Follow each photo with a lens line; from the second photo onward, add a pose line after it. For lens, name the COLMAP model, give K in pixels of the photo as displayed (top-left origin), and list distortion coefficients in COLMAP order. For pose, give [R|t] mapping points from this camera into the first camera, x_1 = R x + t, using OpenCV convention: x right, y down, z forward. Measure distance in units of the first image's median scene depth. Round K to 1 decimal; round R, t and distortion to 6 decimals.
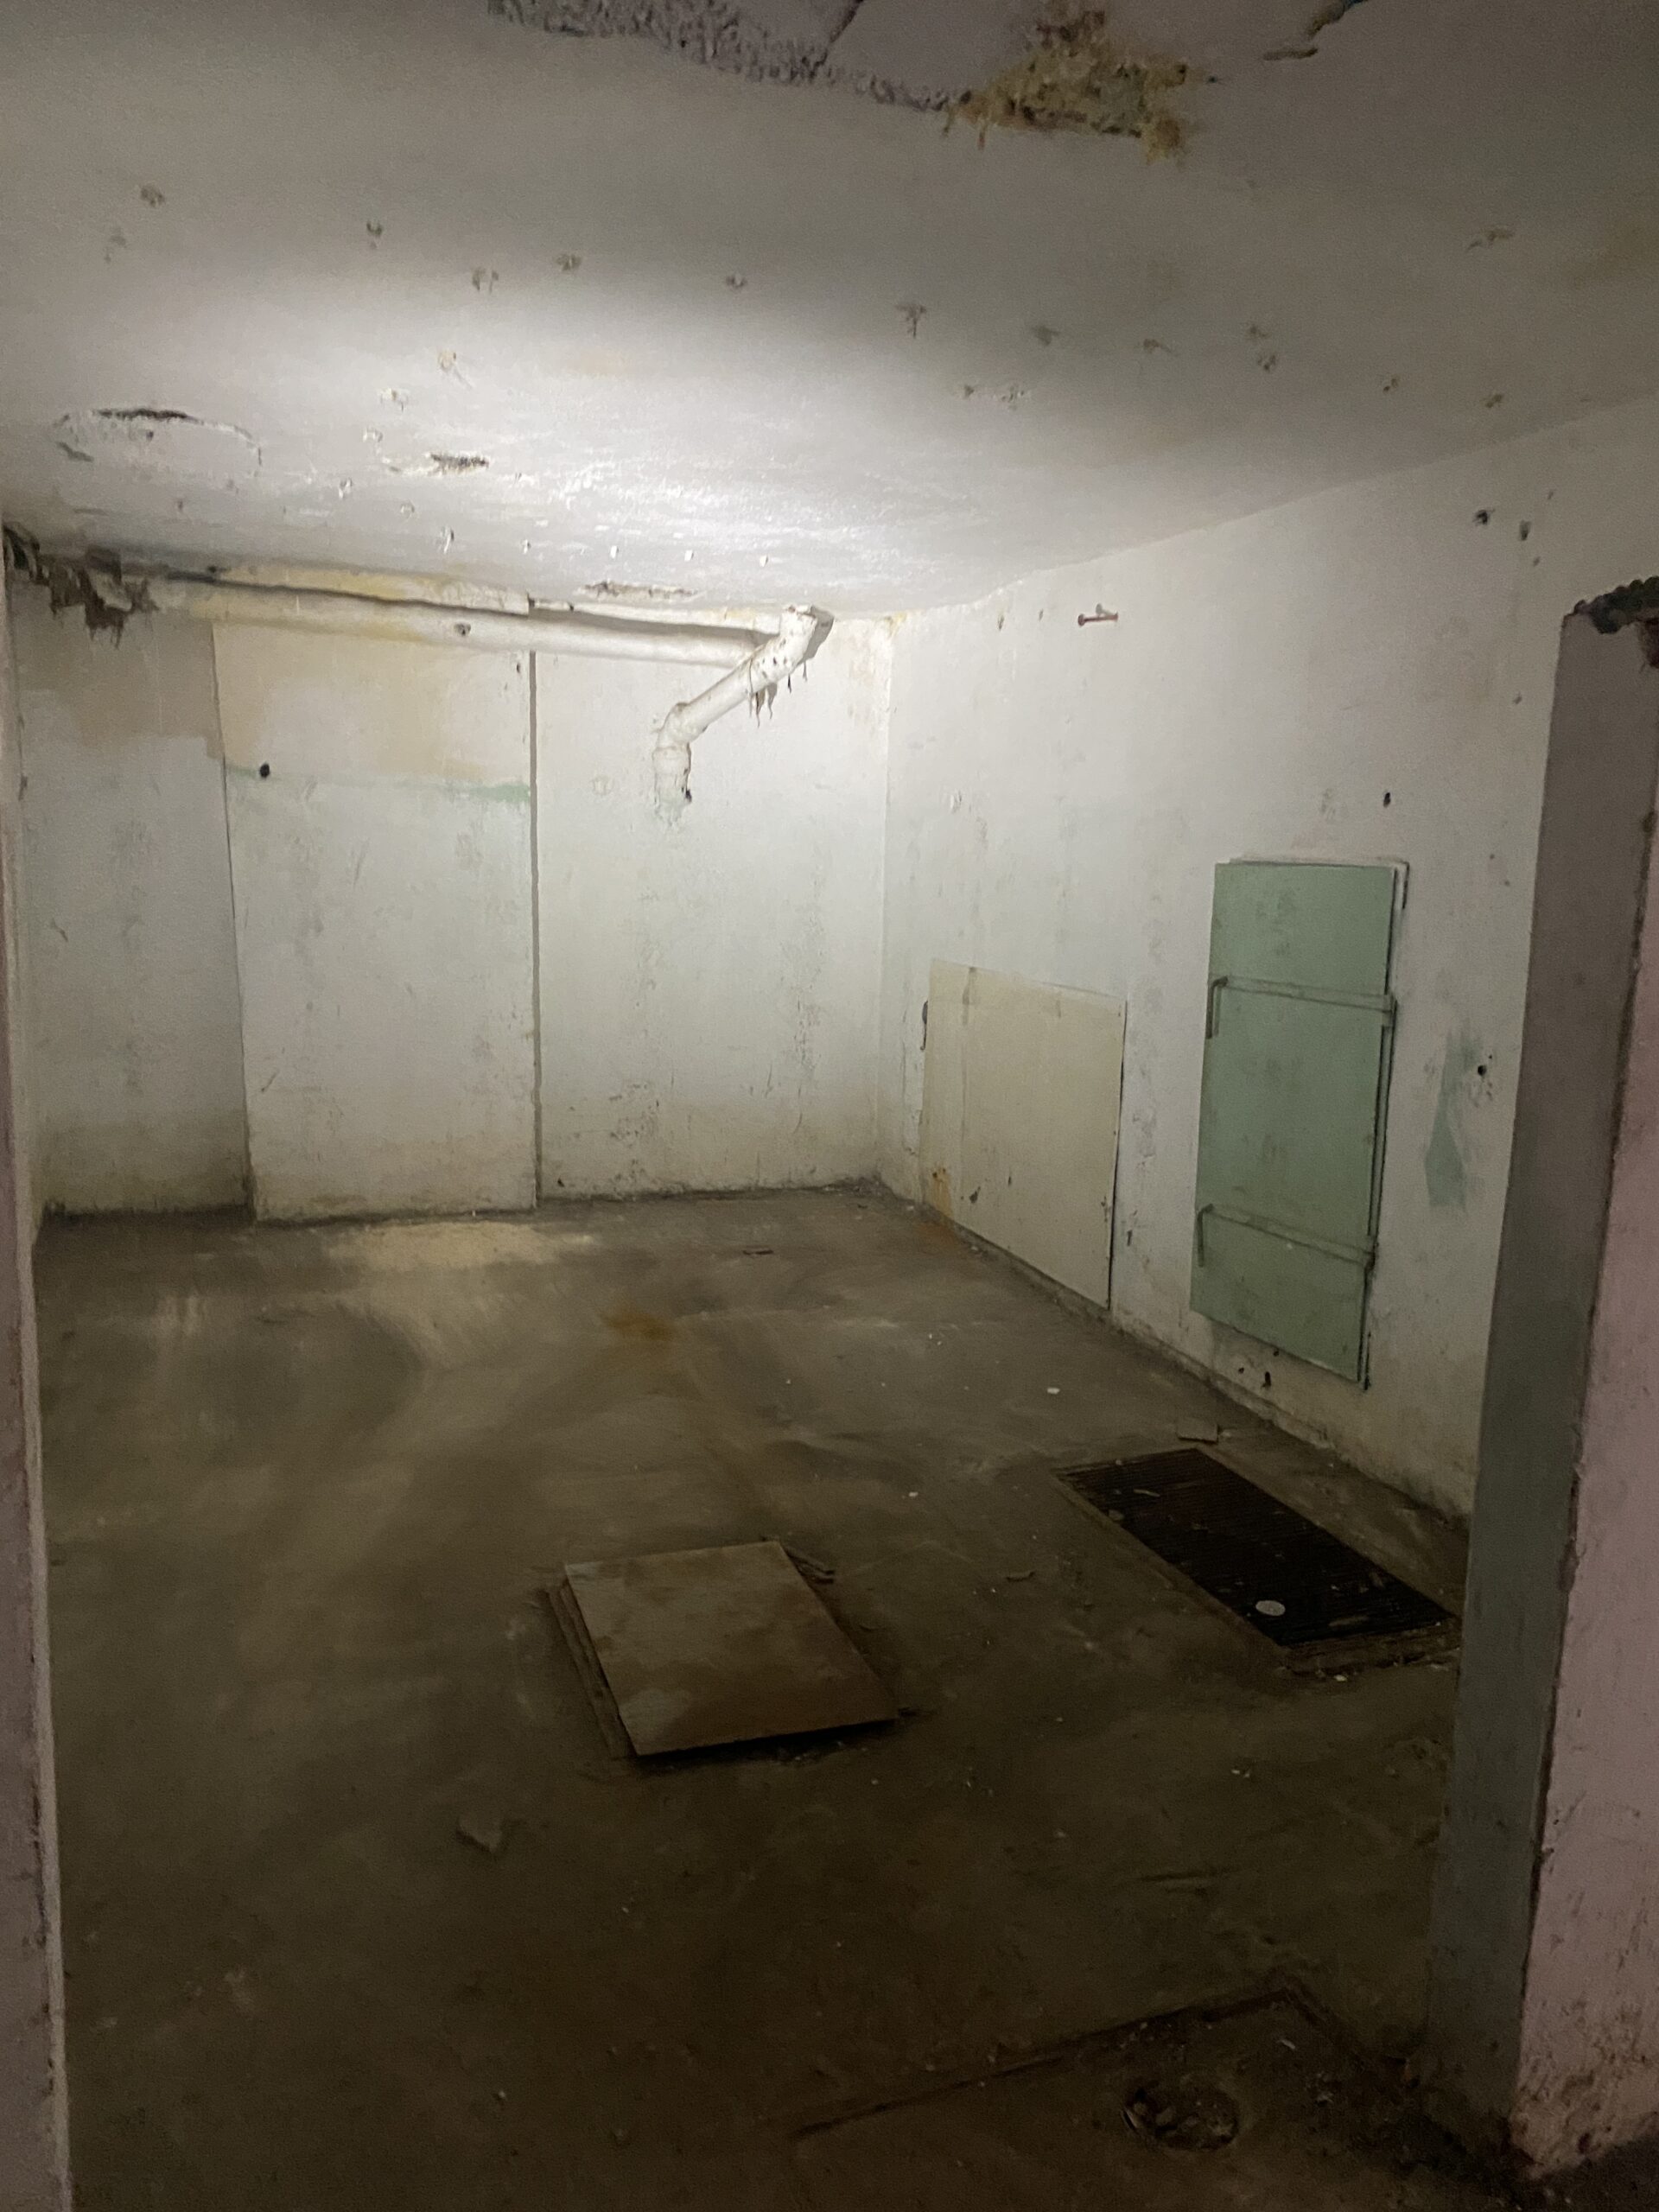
lens RADIAL K [[1681.4, 0, 829.7], [0, 1681.4, 1119.6], [0, 0, 1]] dist [0.054177, -0.007501]
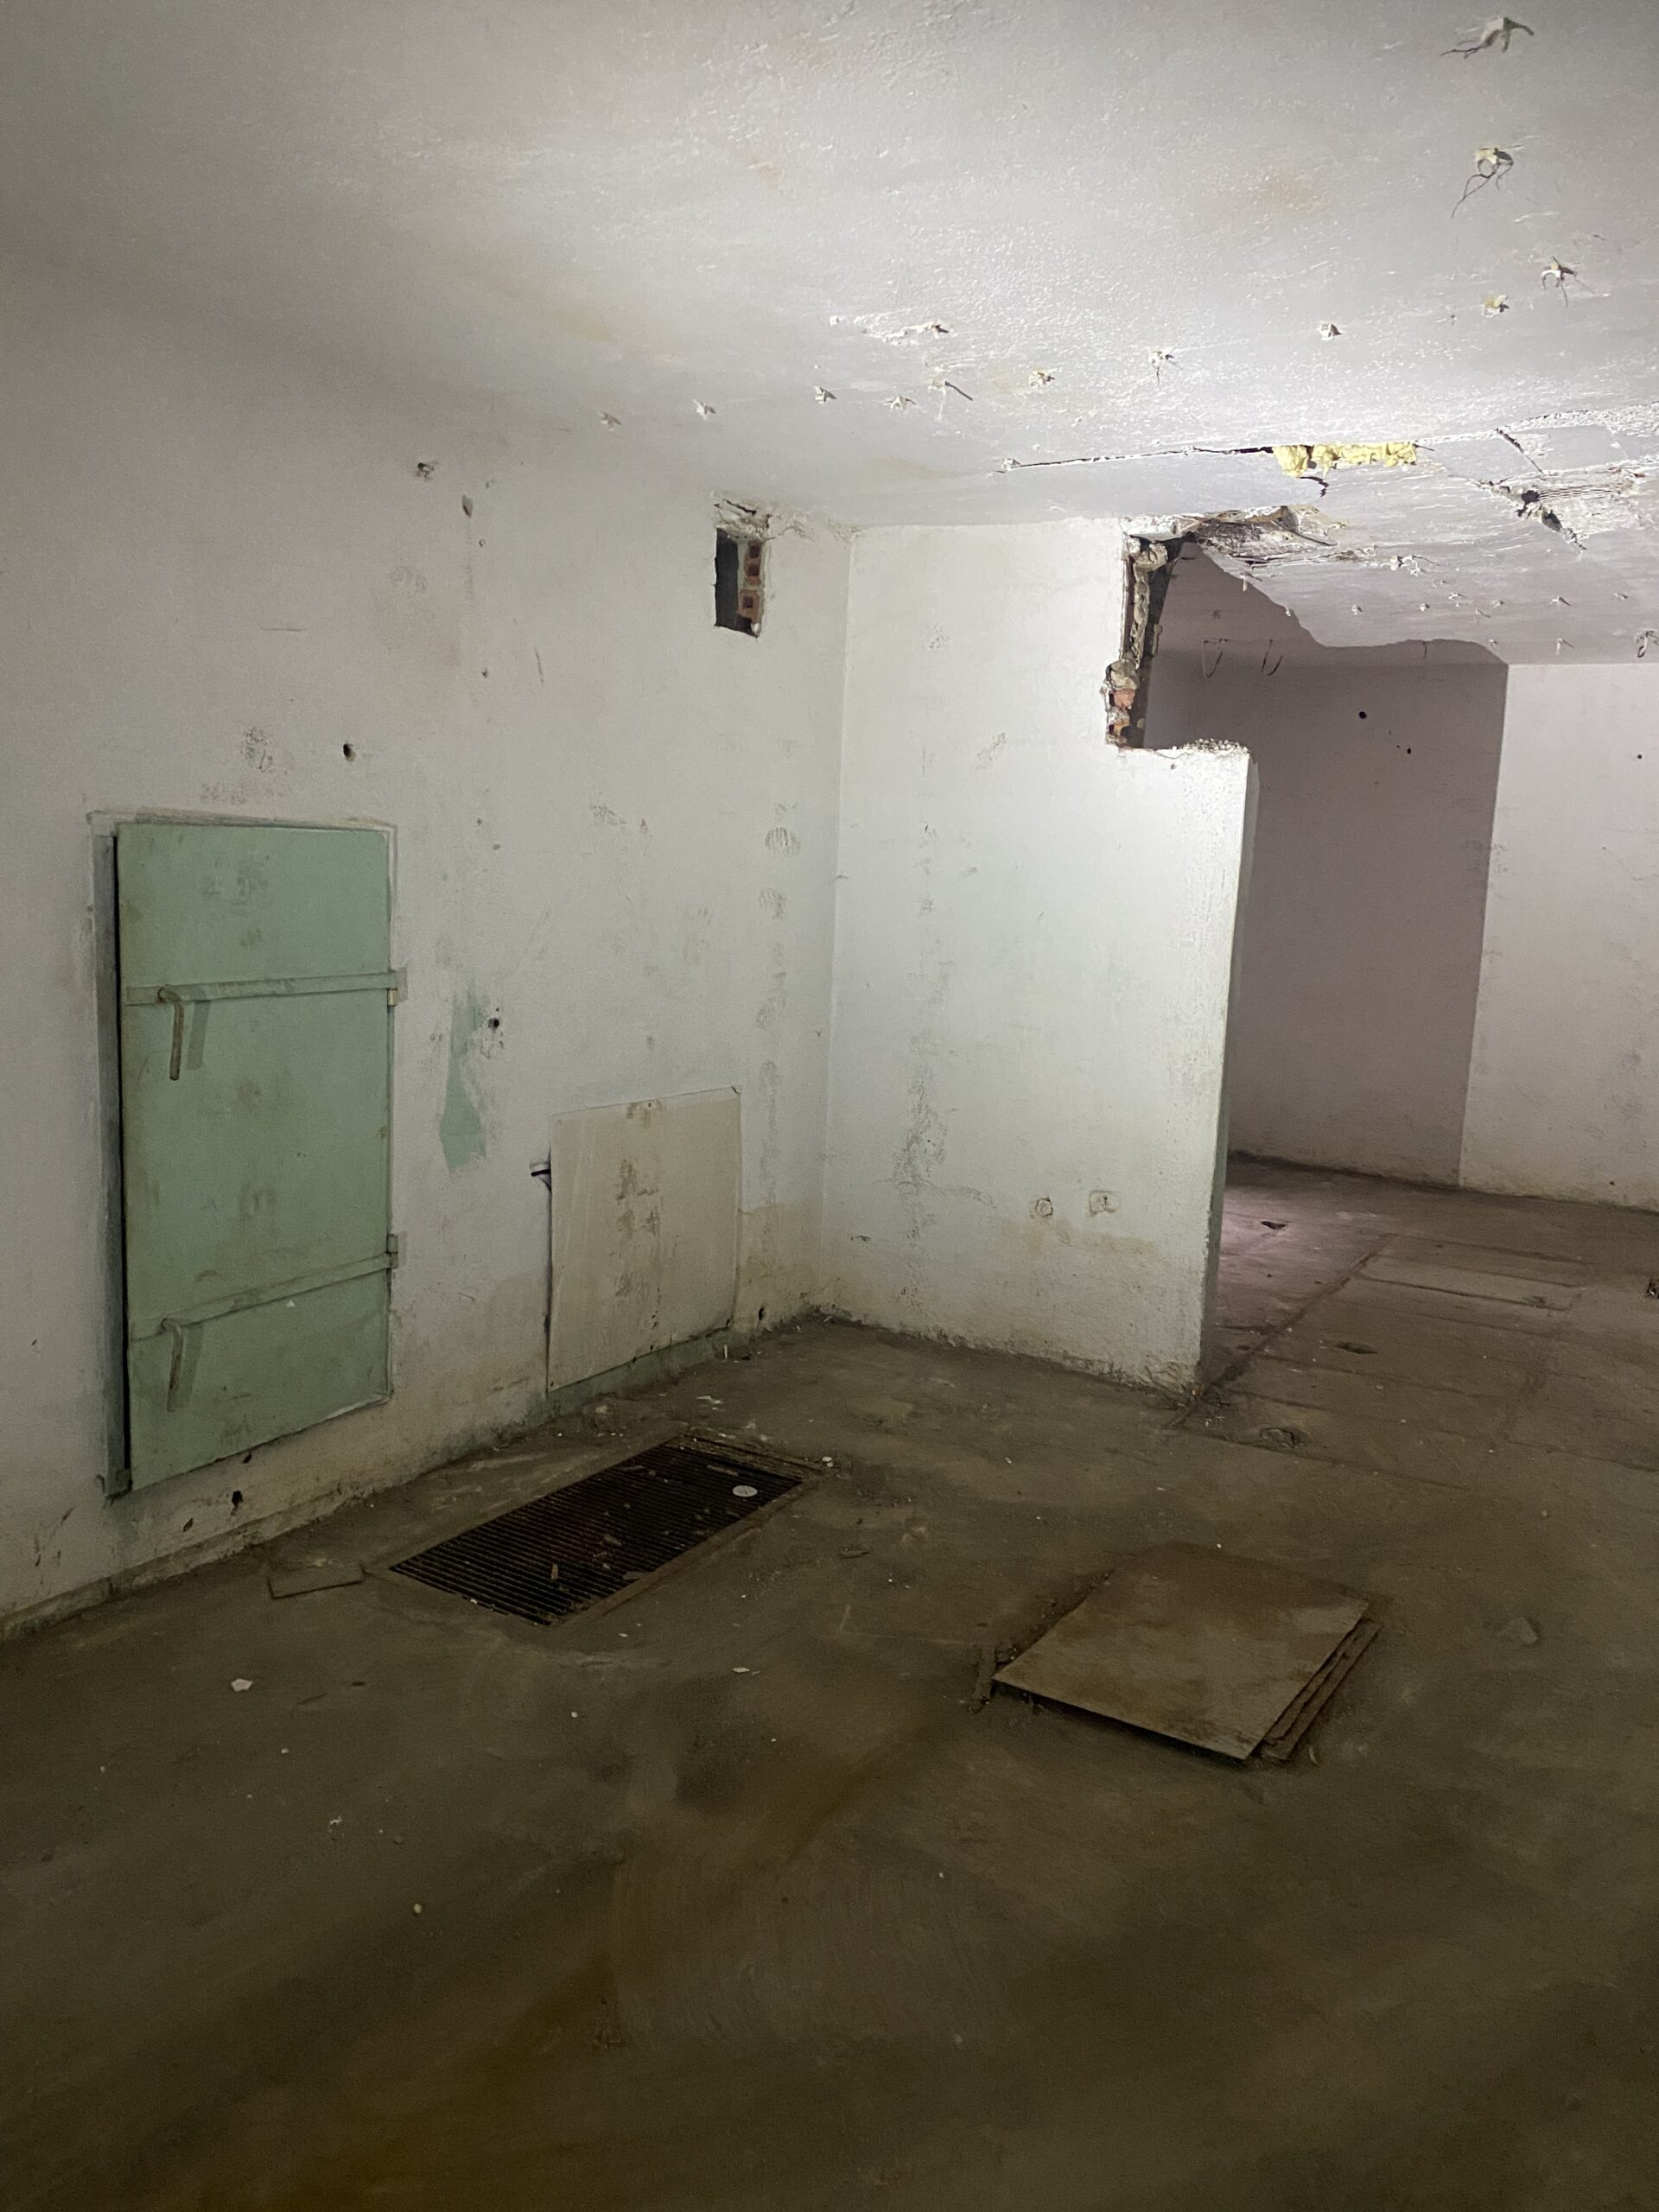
lens RADIAL K [[1681.4, 0, 827.0], [0, 1681.4, 1090.3], [0, 0, 1]] dist [0.054177, -0.007501]
pose [[-0.626409, -0.158338, 0.763244, -0.531901], [0.071127, 0.963456, 0.258249, -0.233507], [-0.776243, 0.216057, -0.592256, 1.389871]]
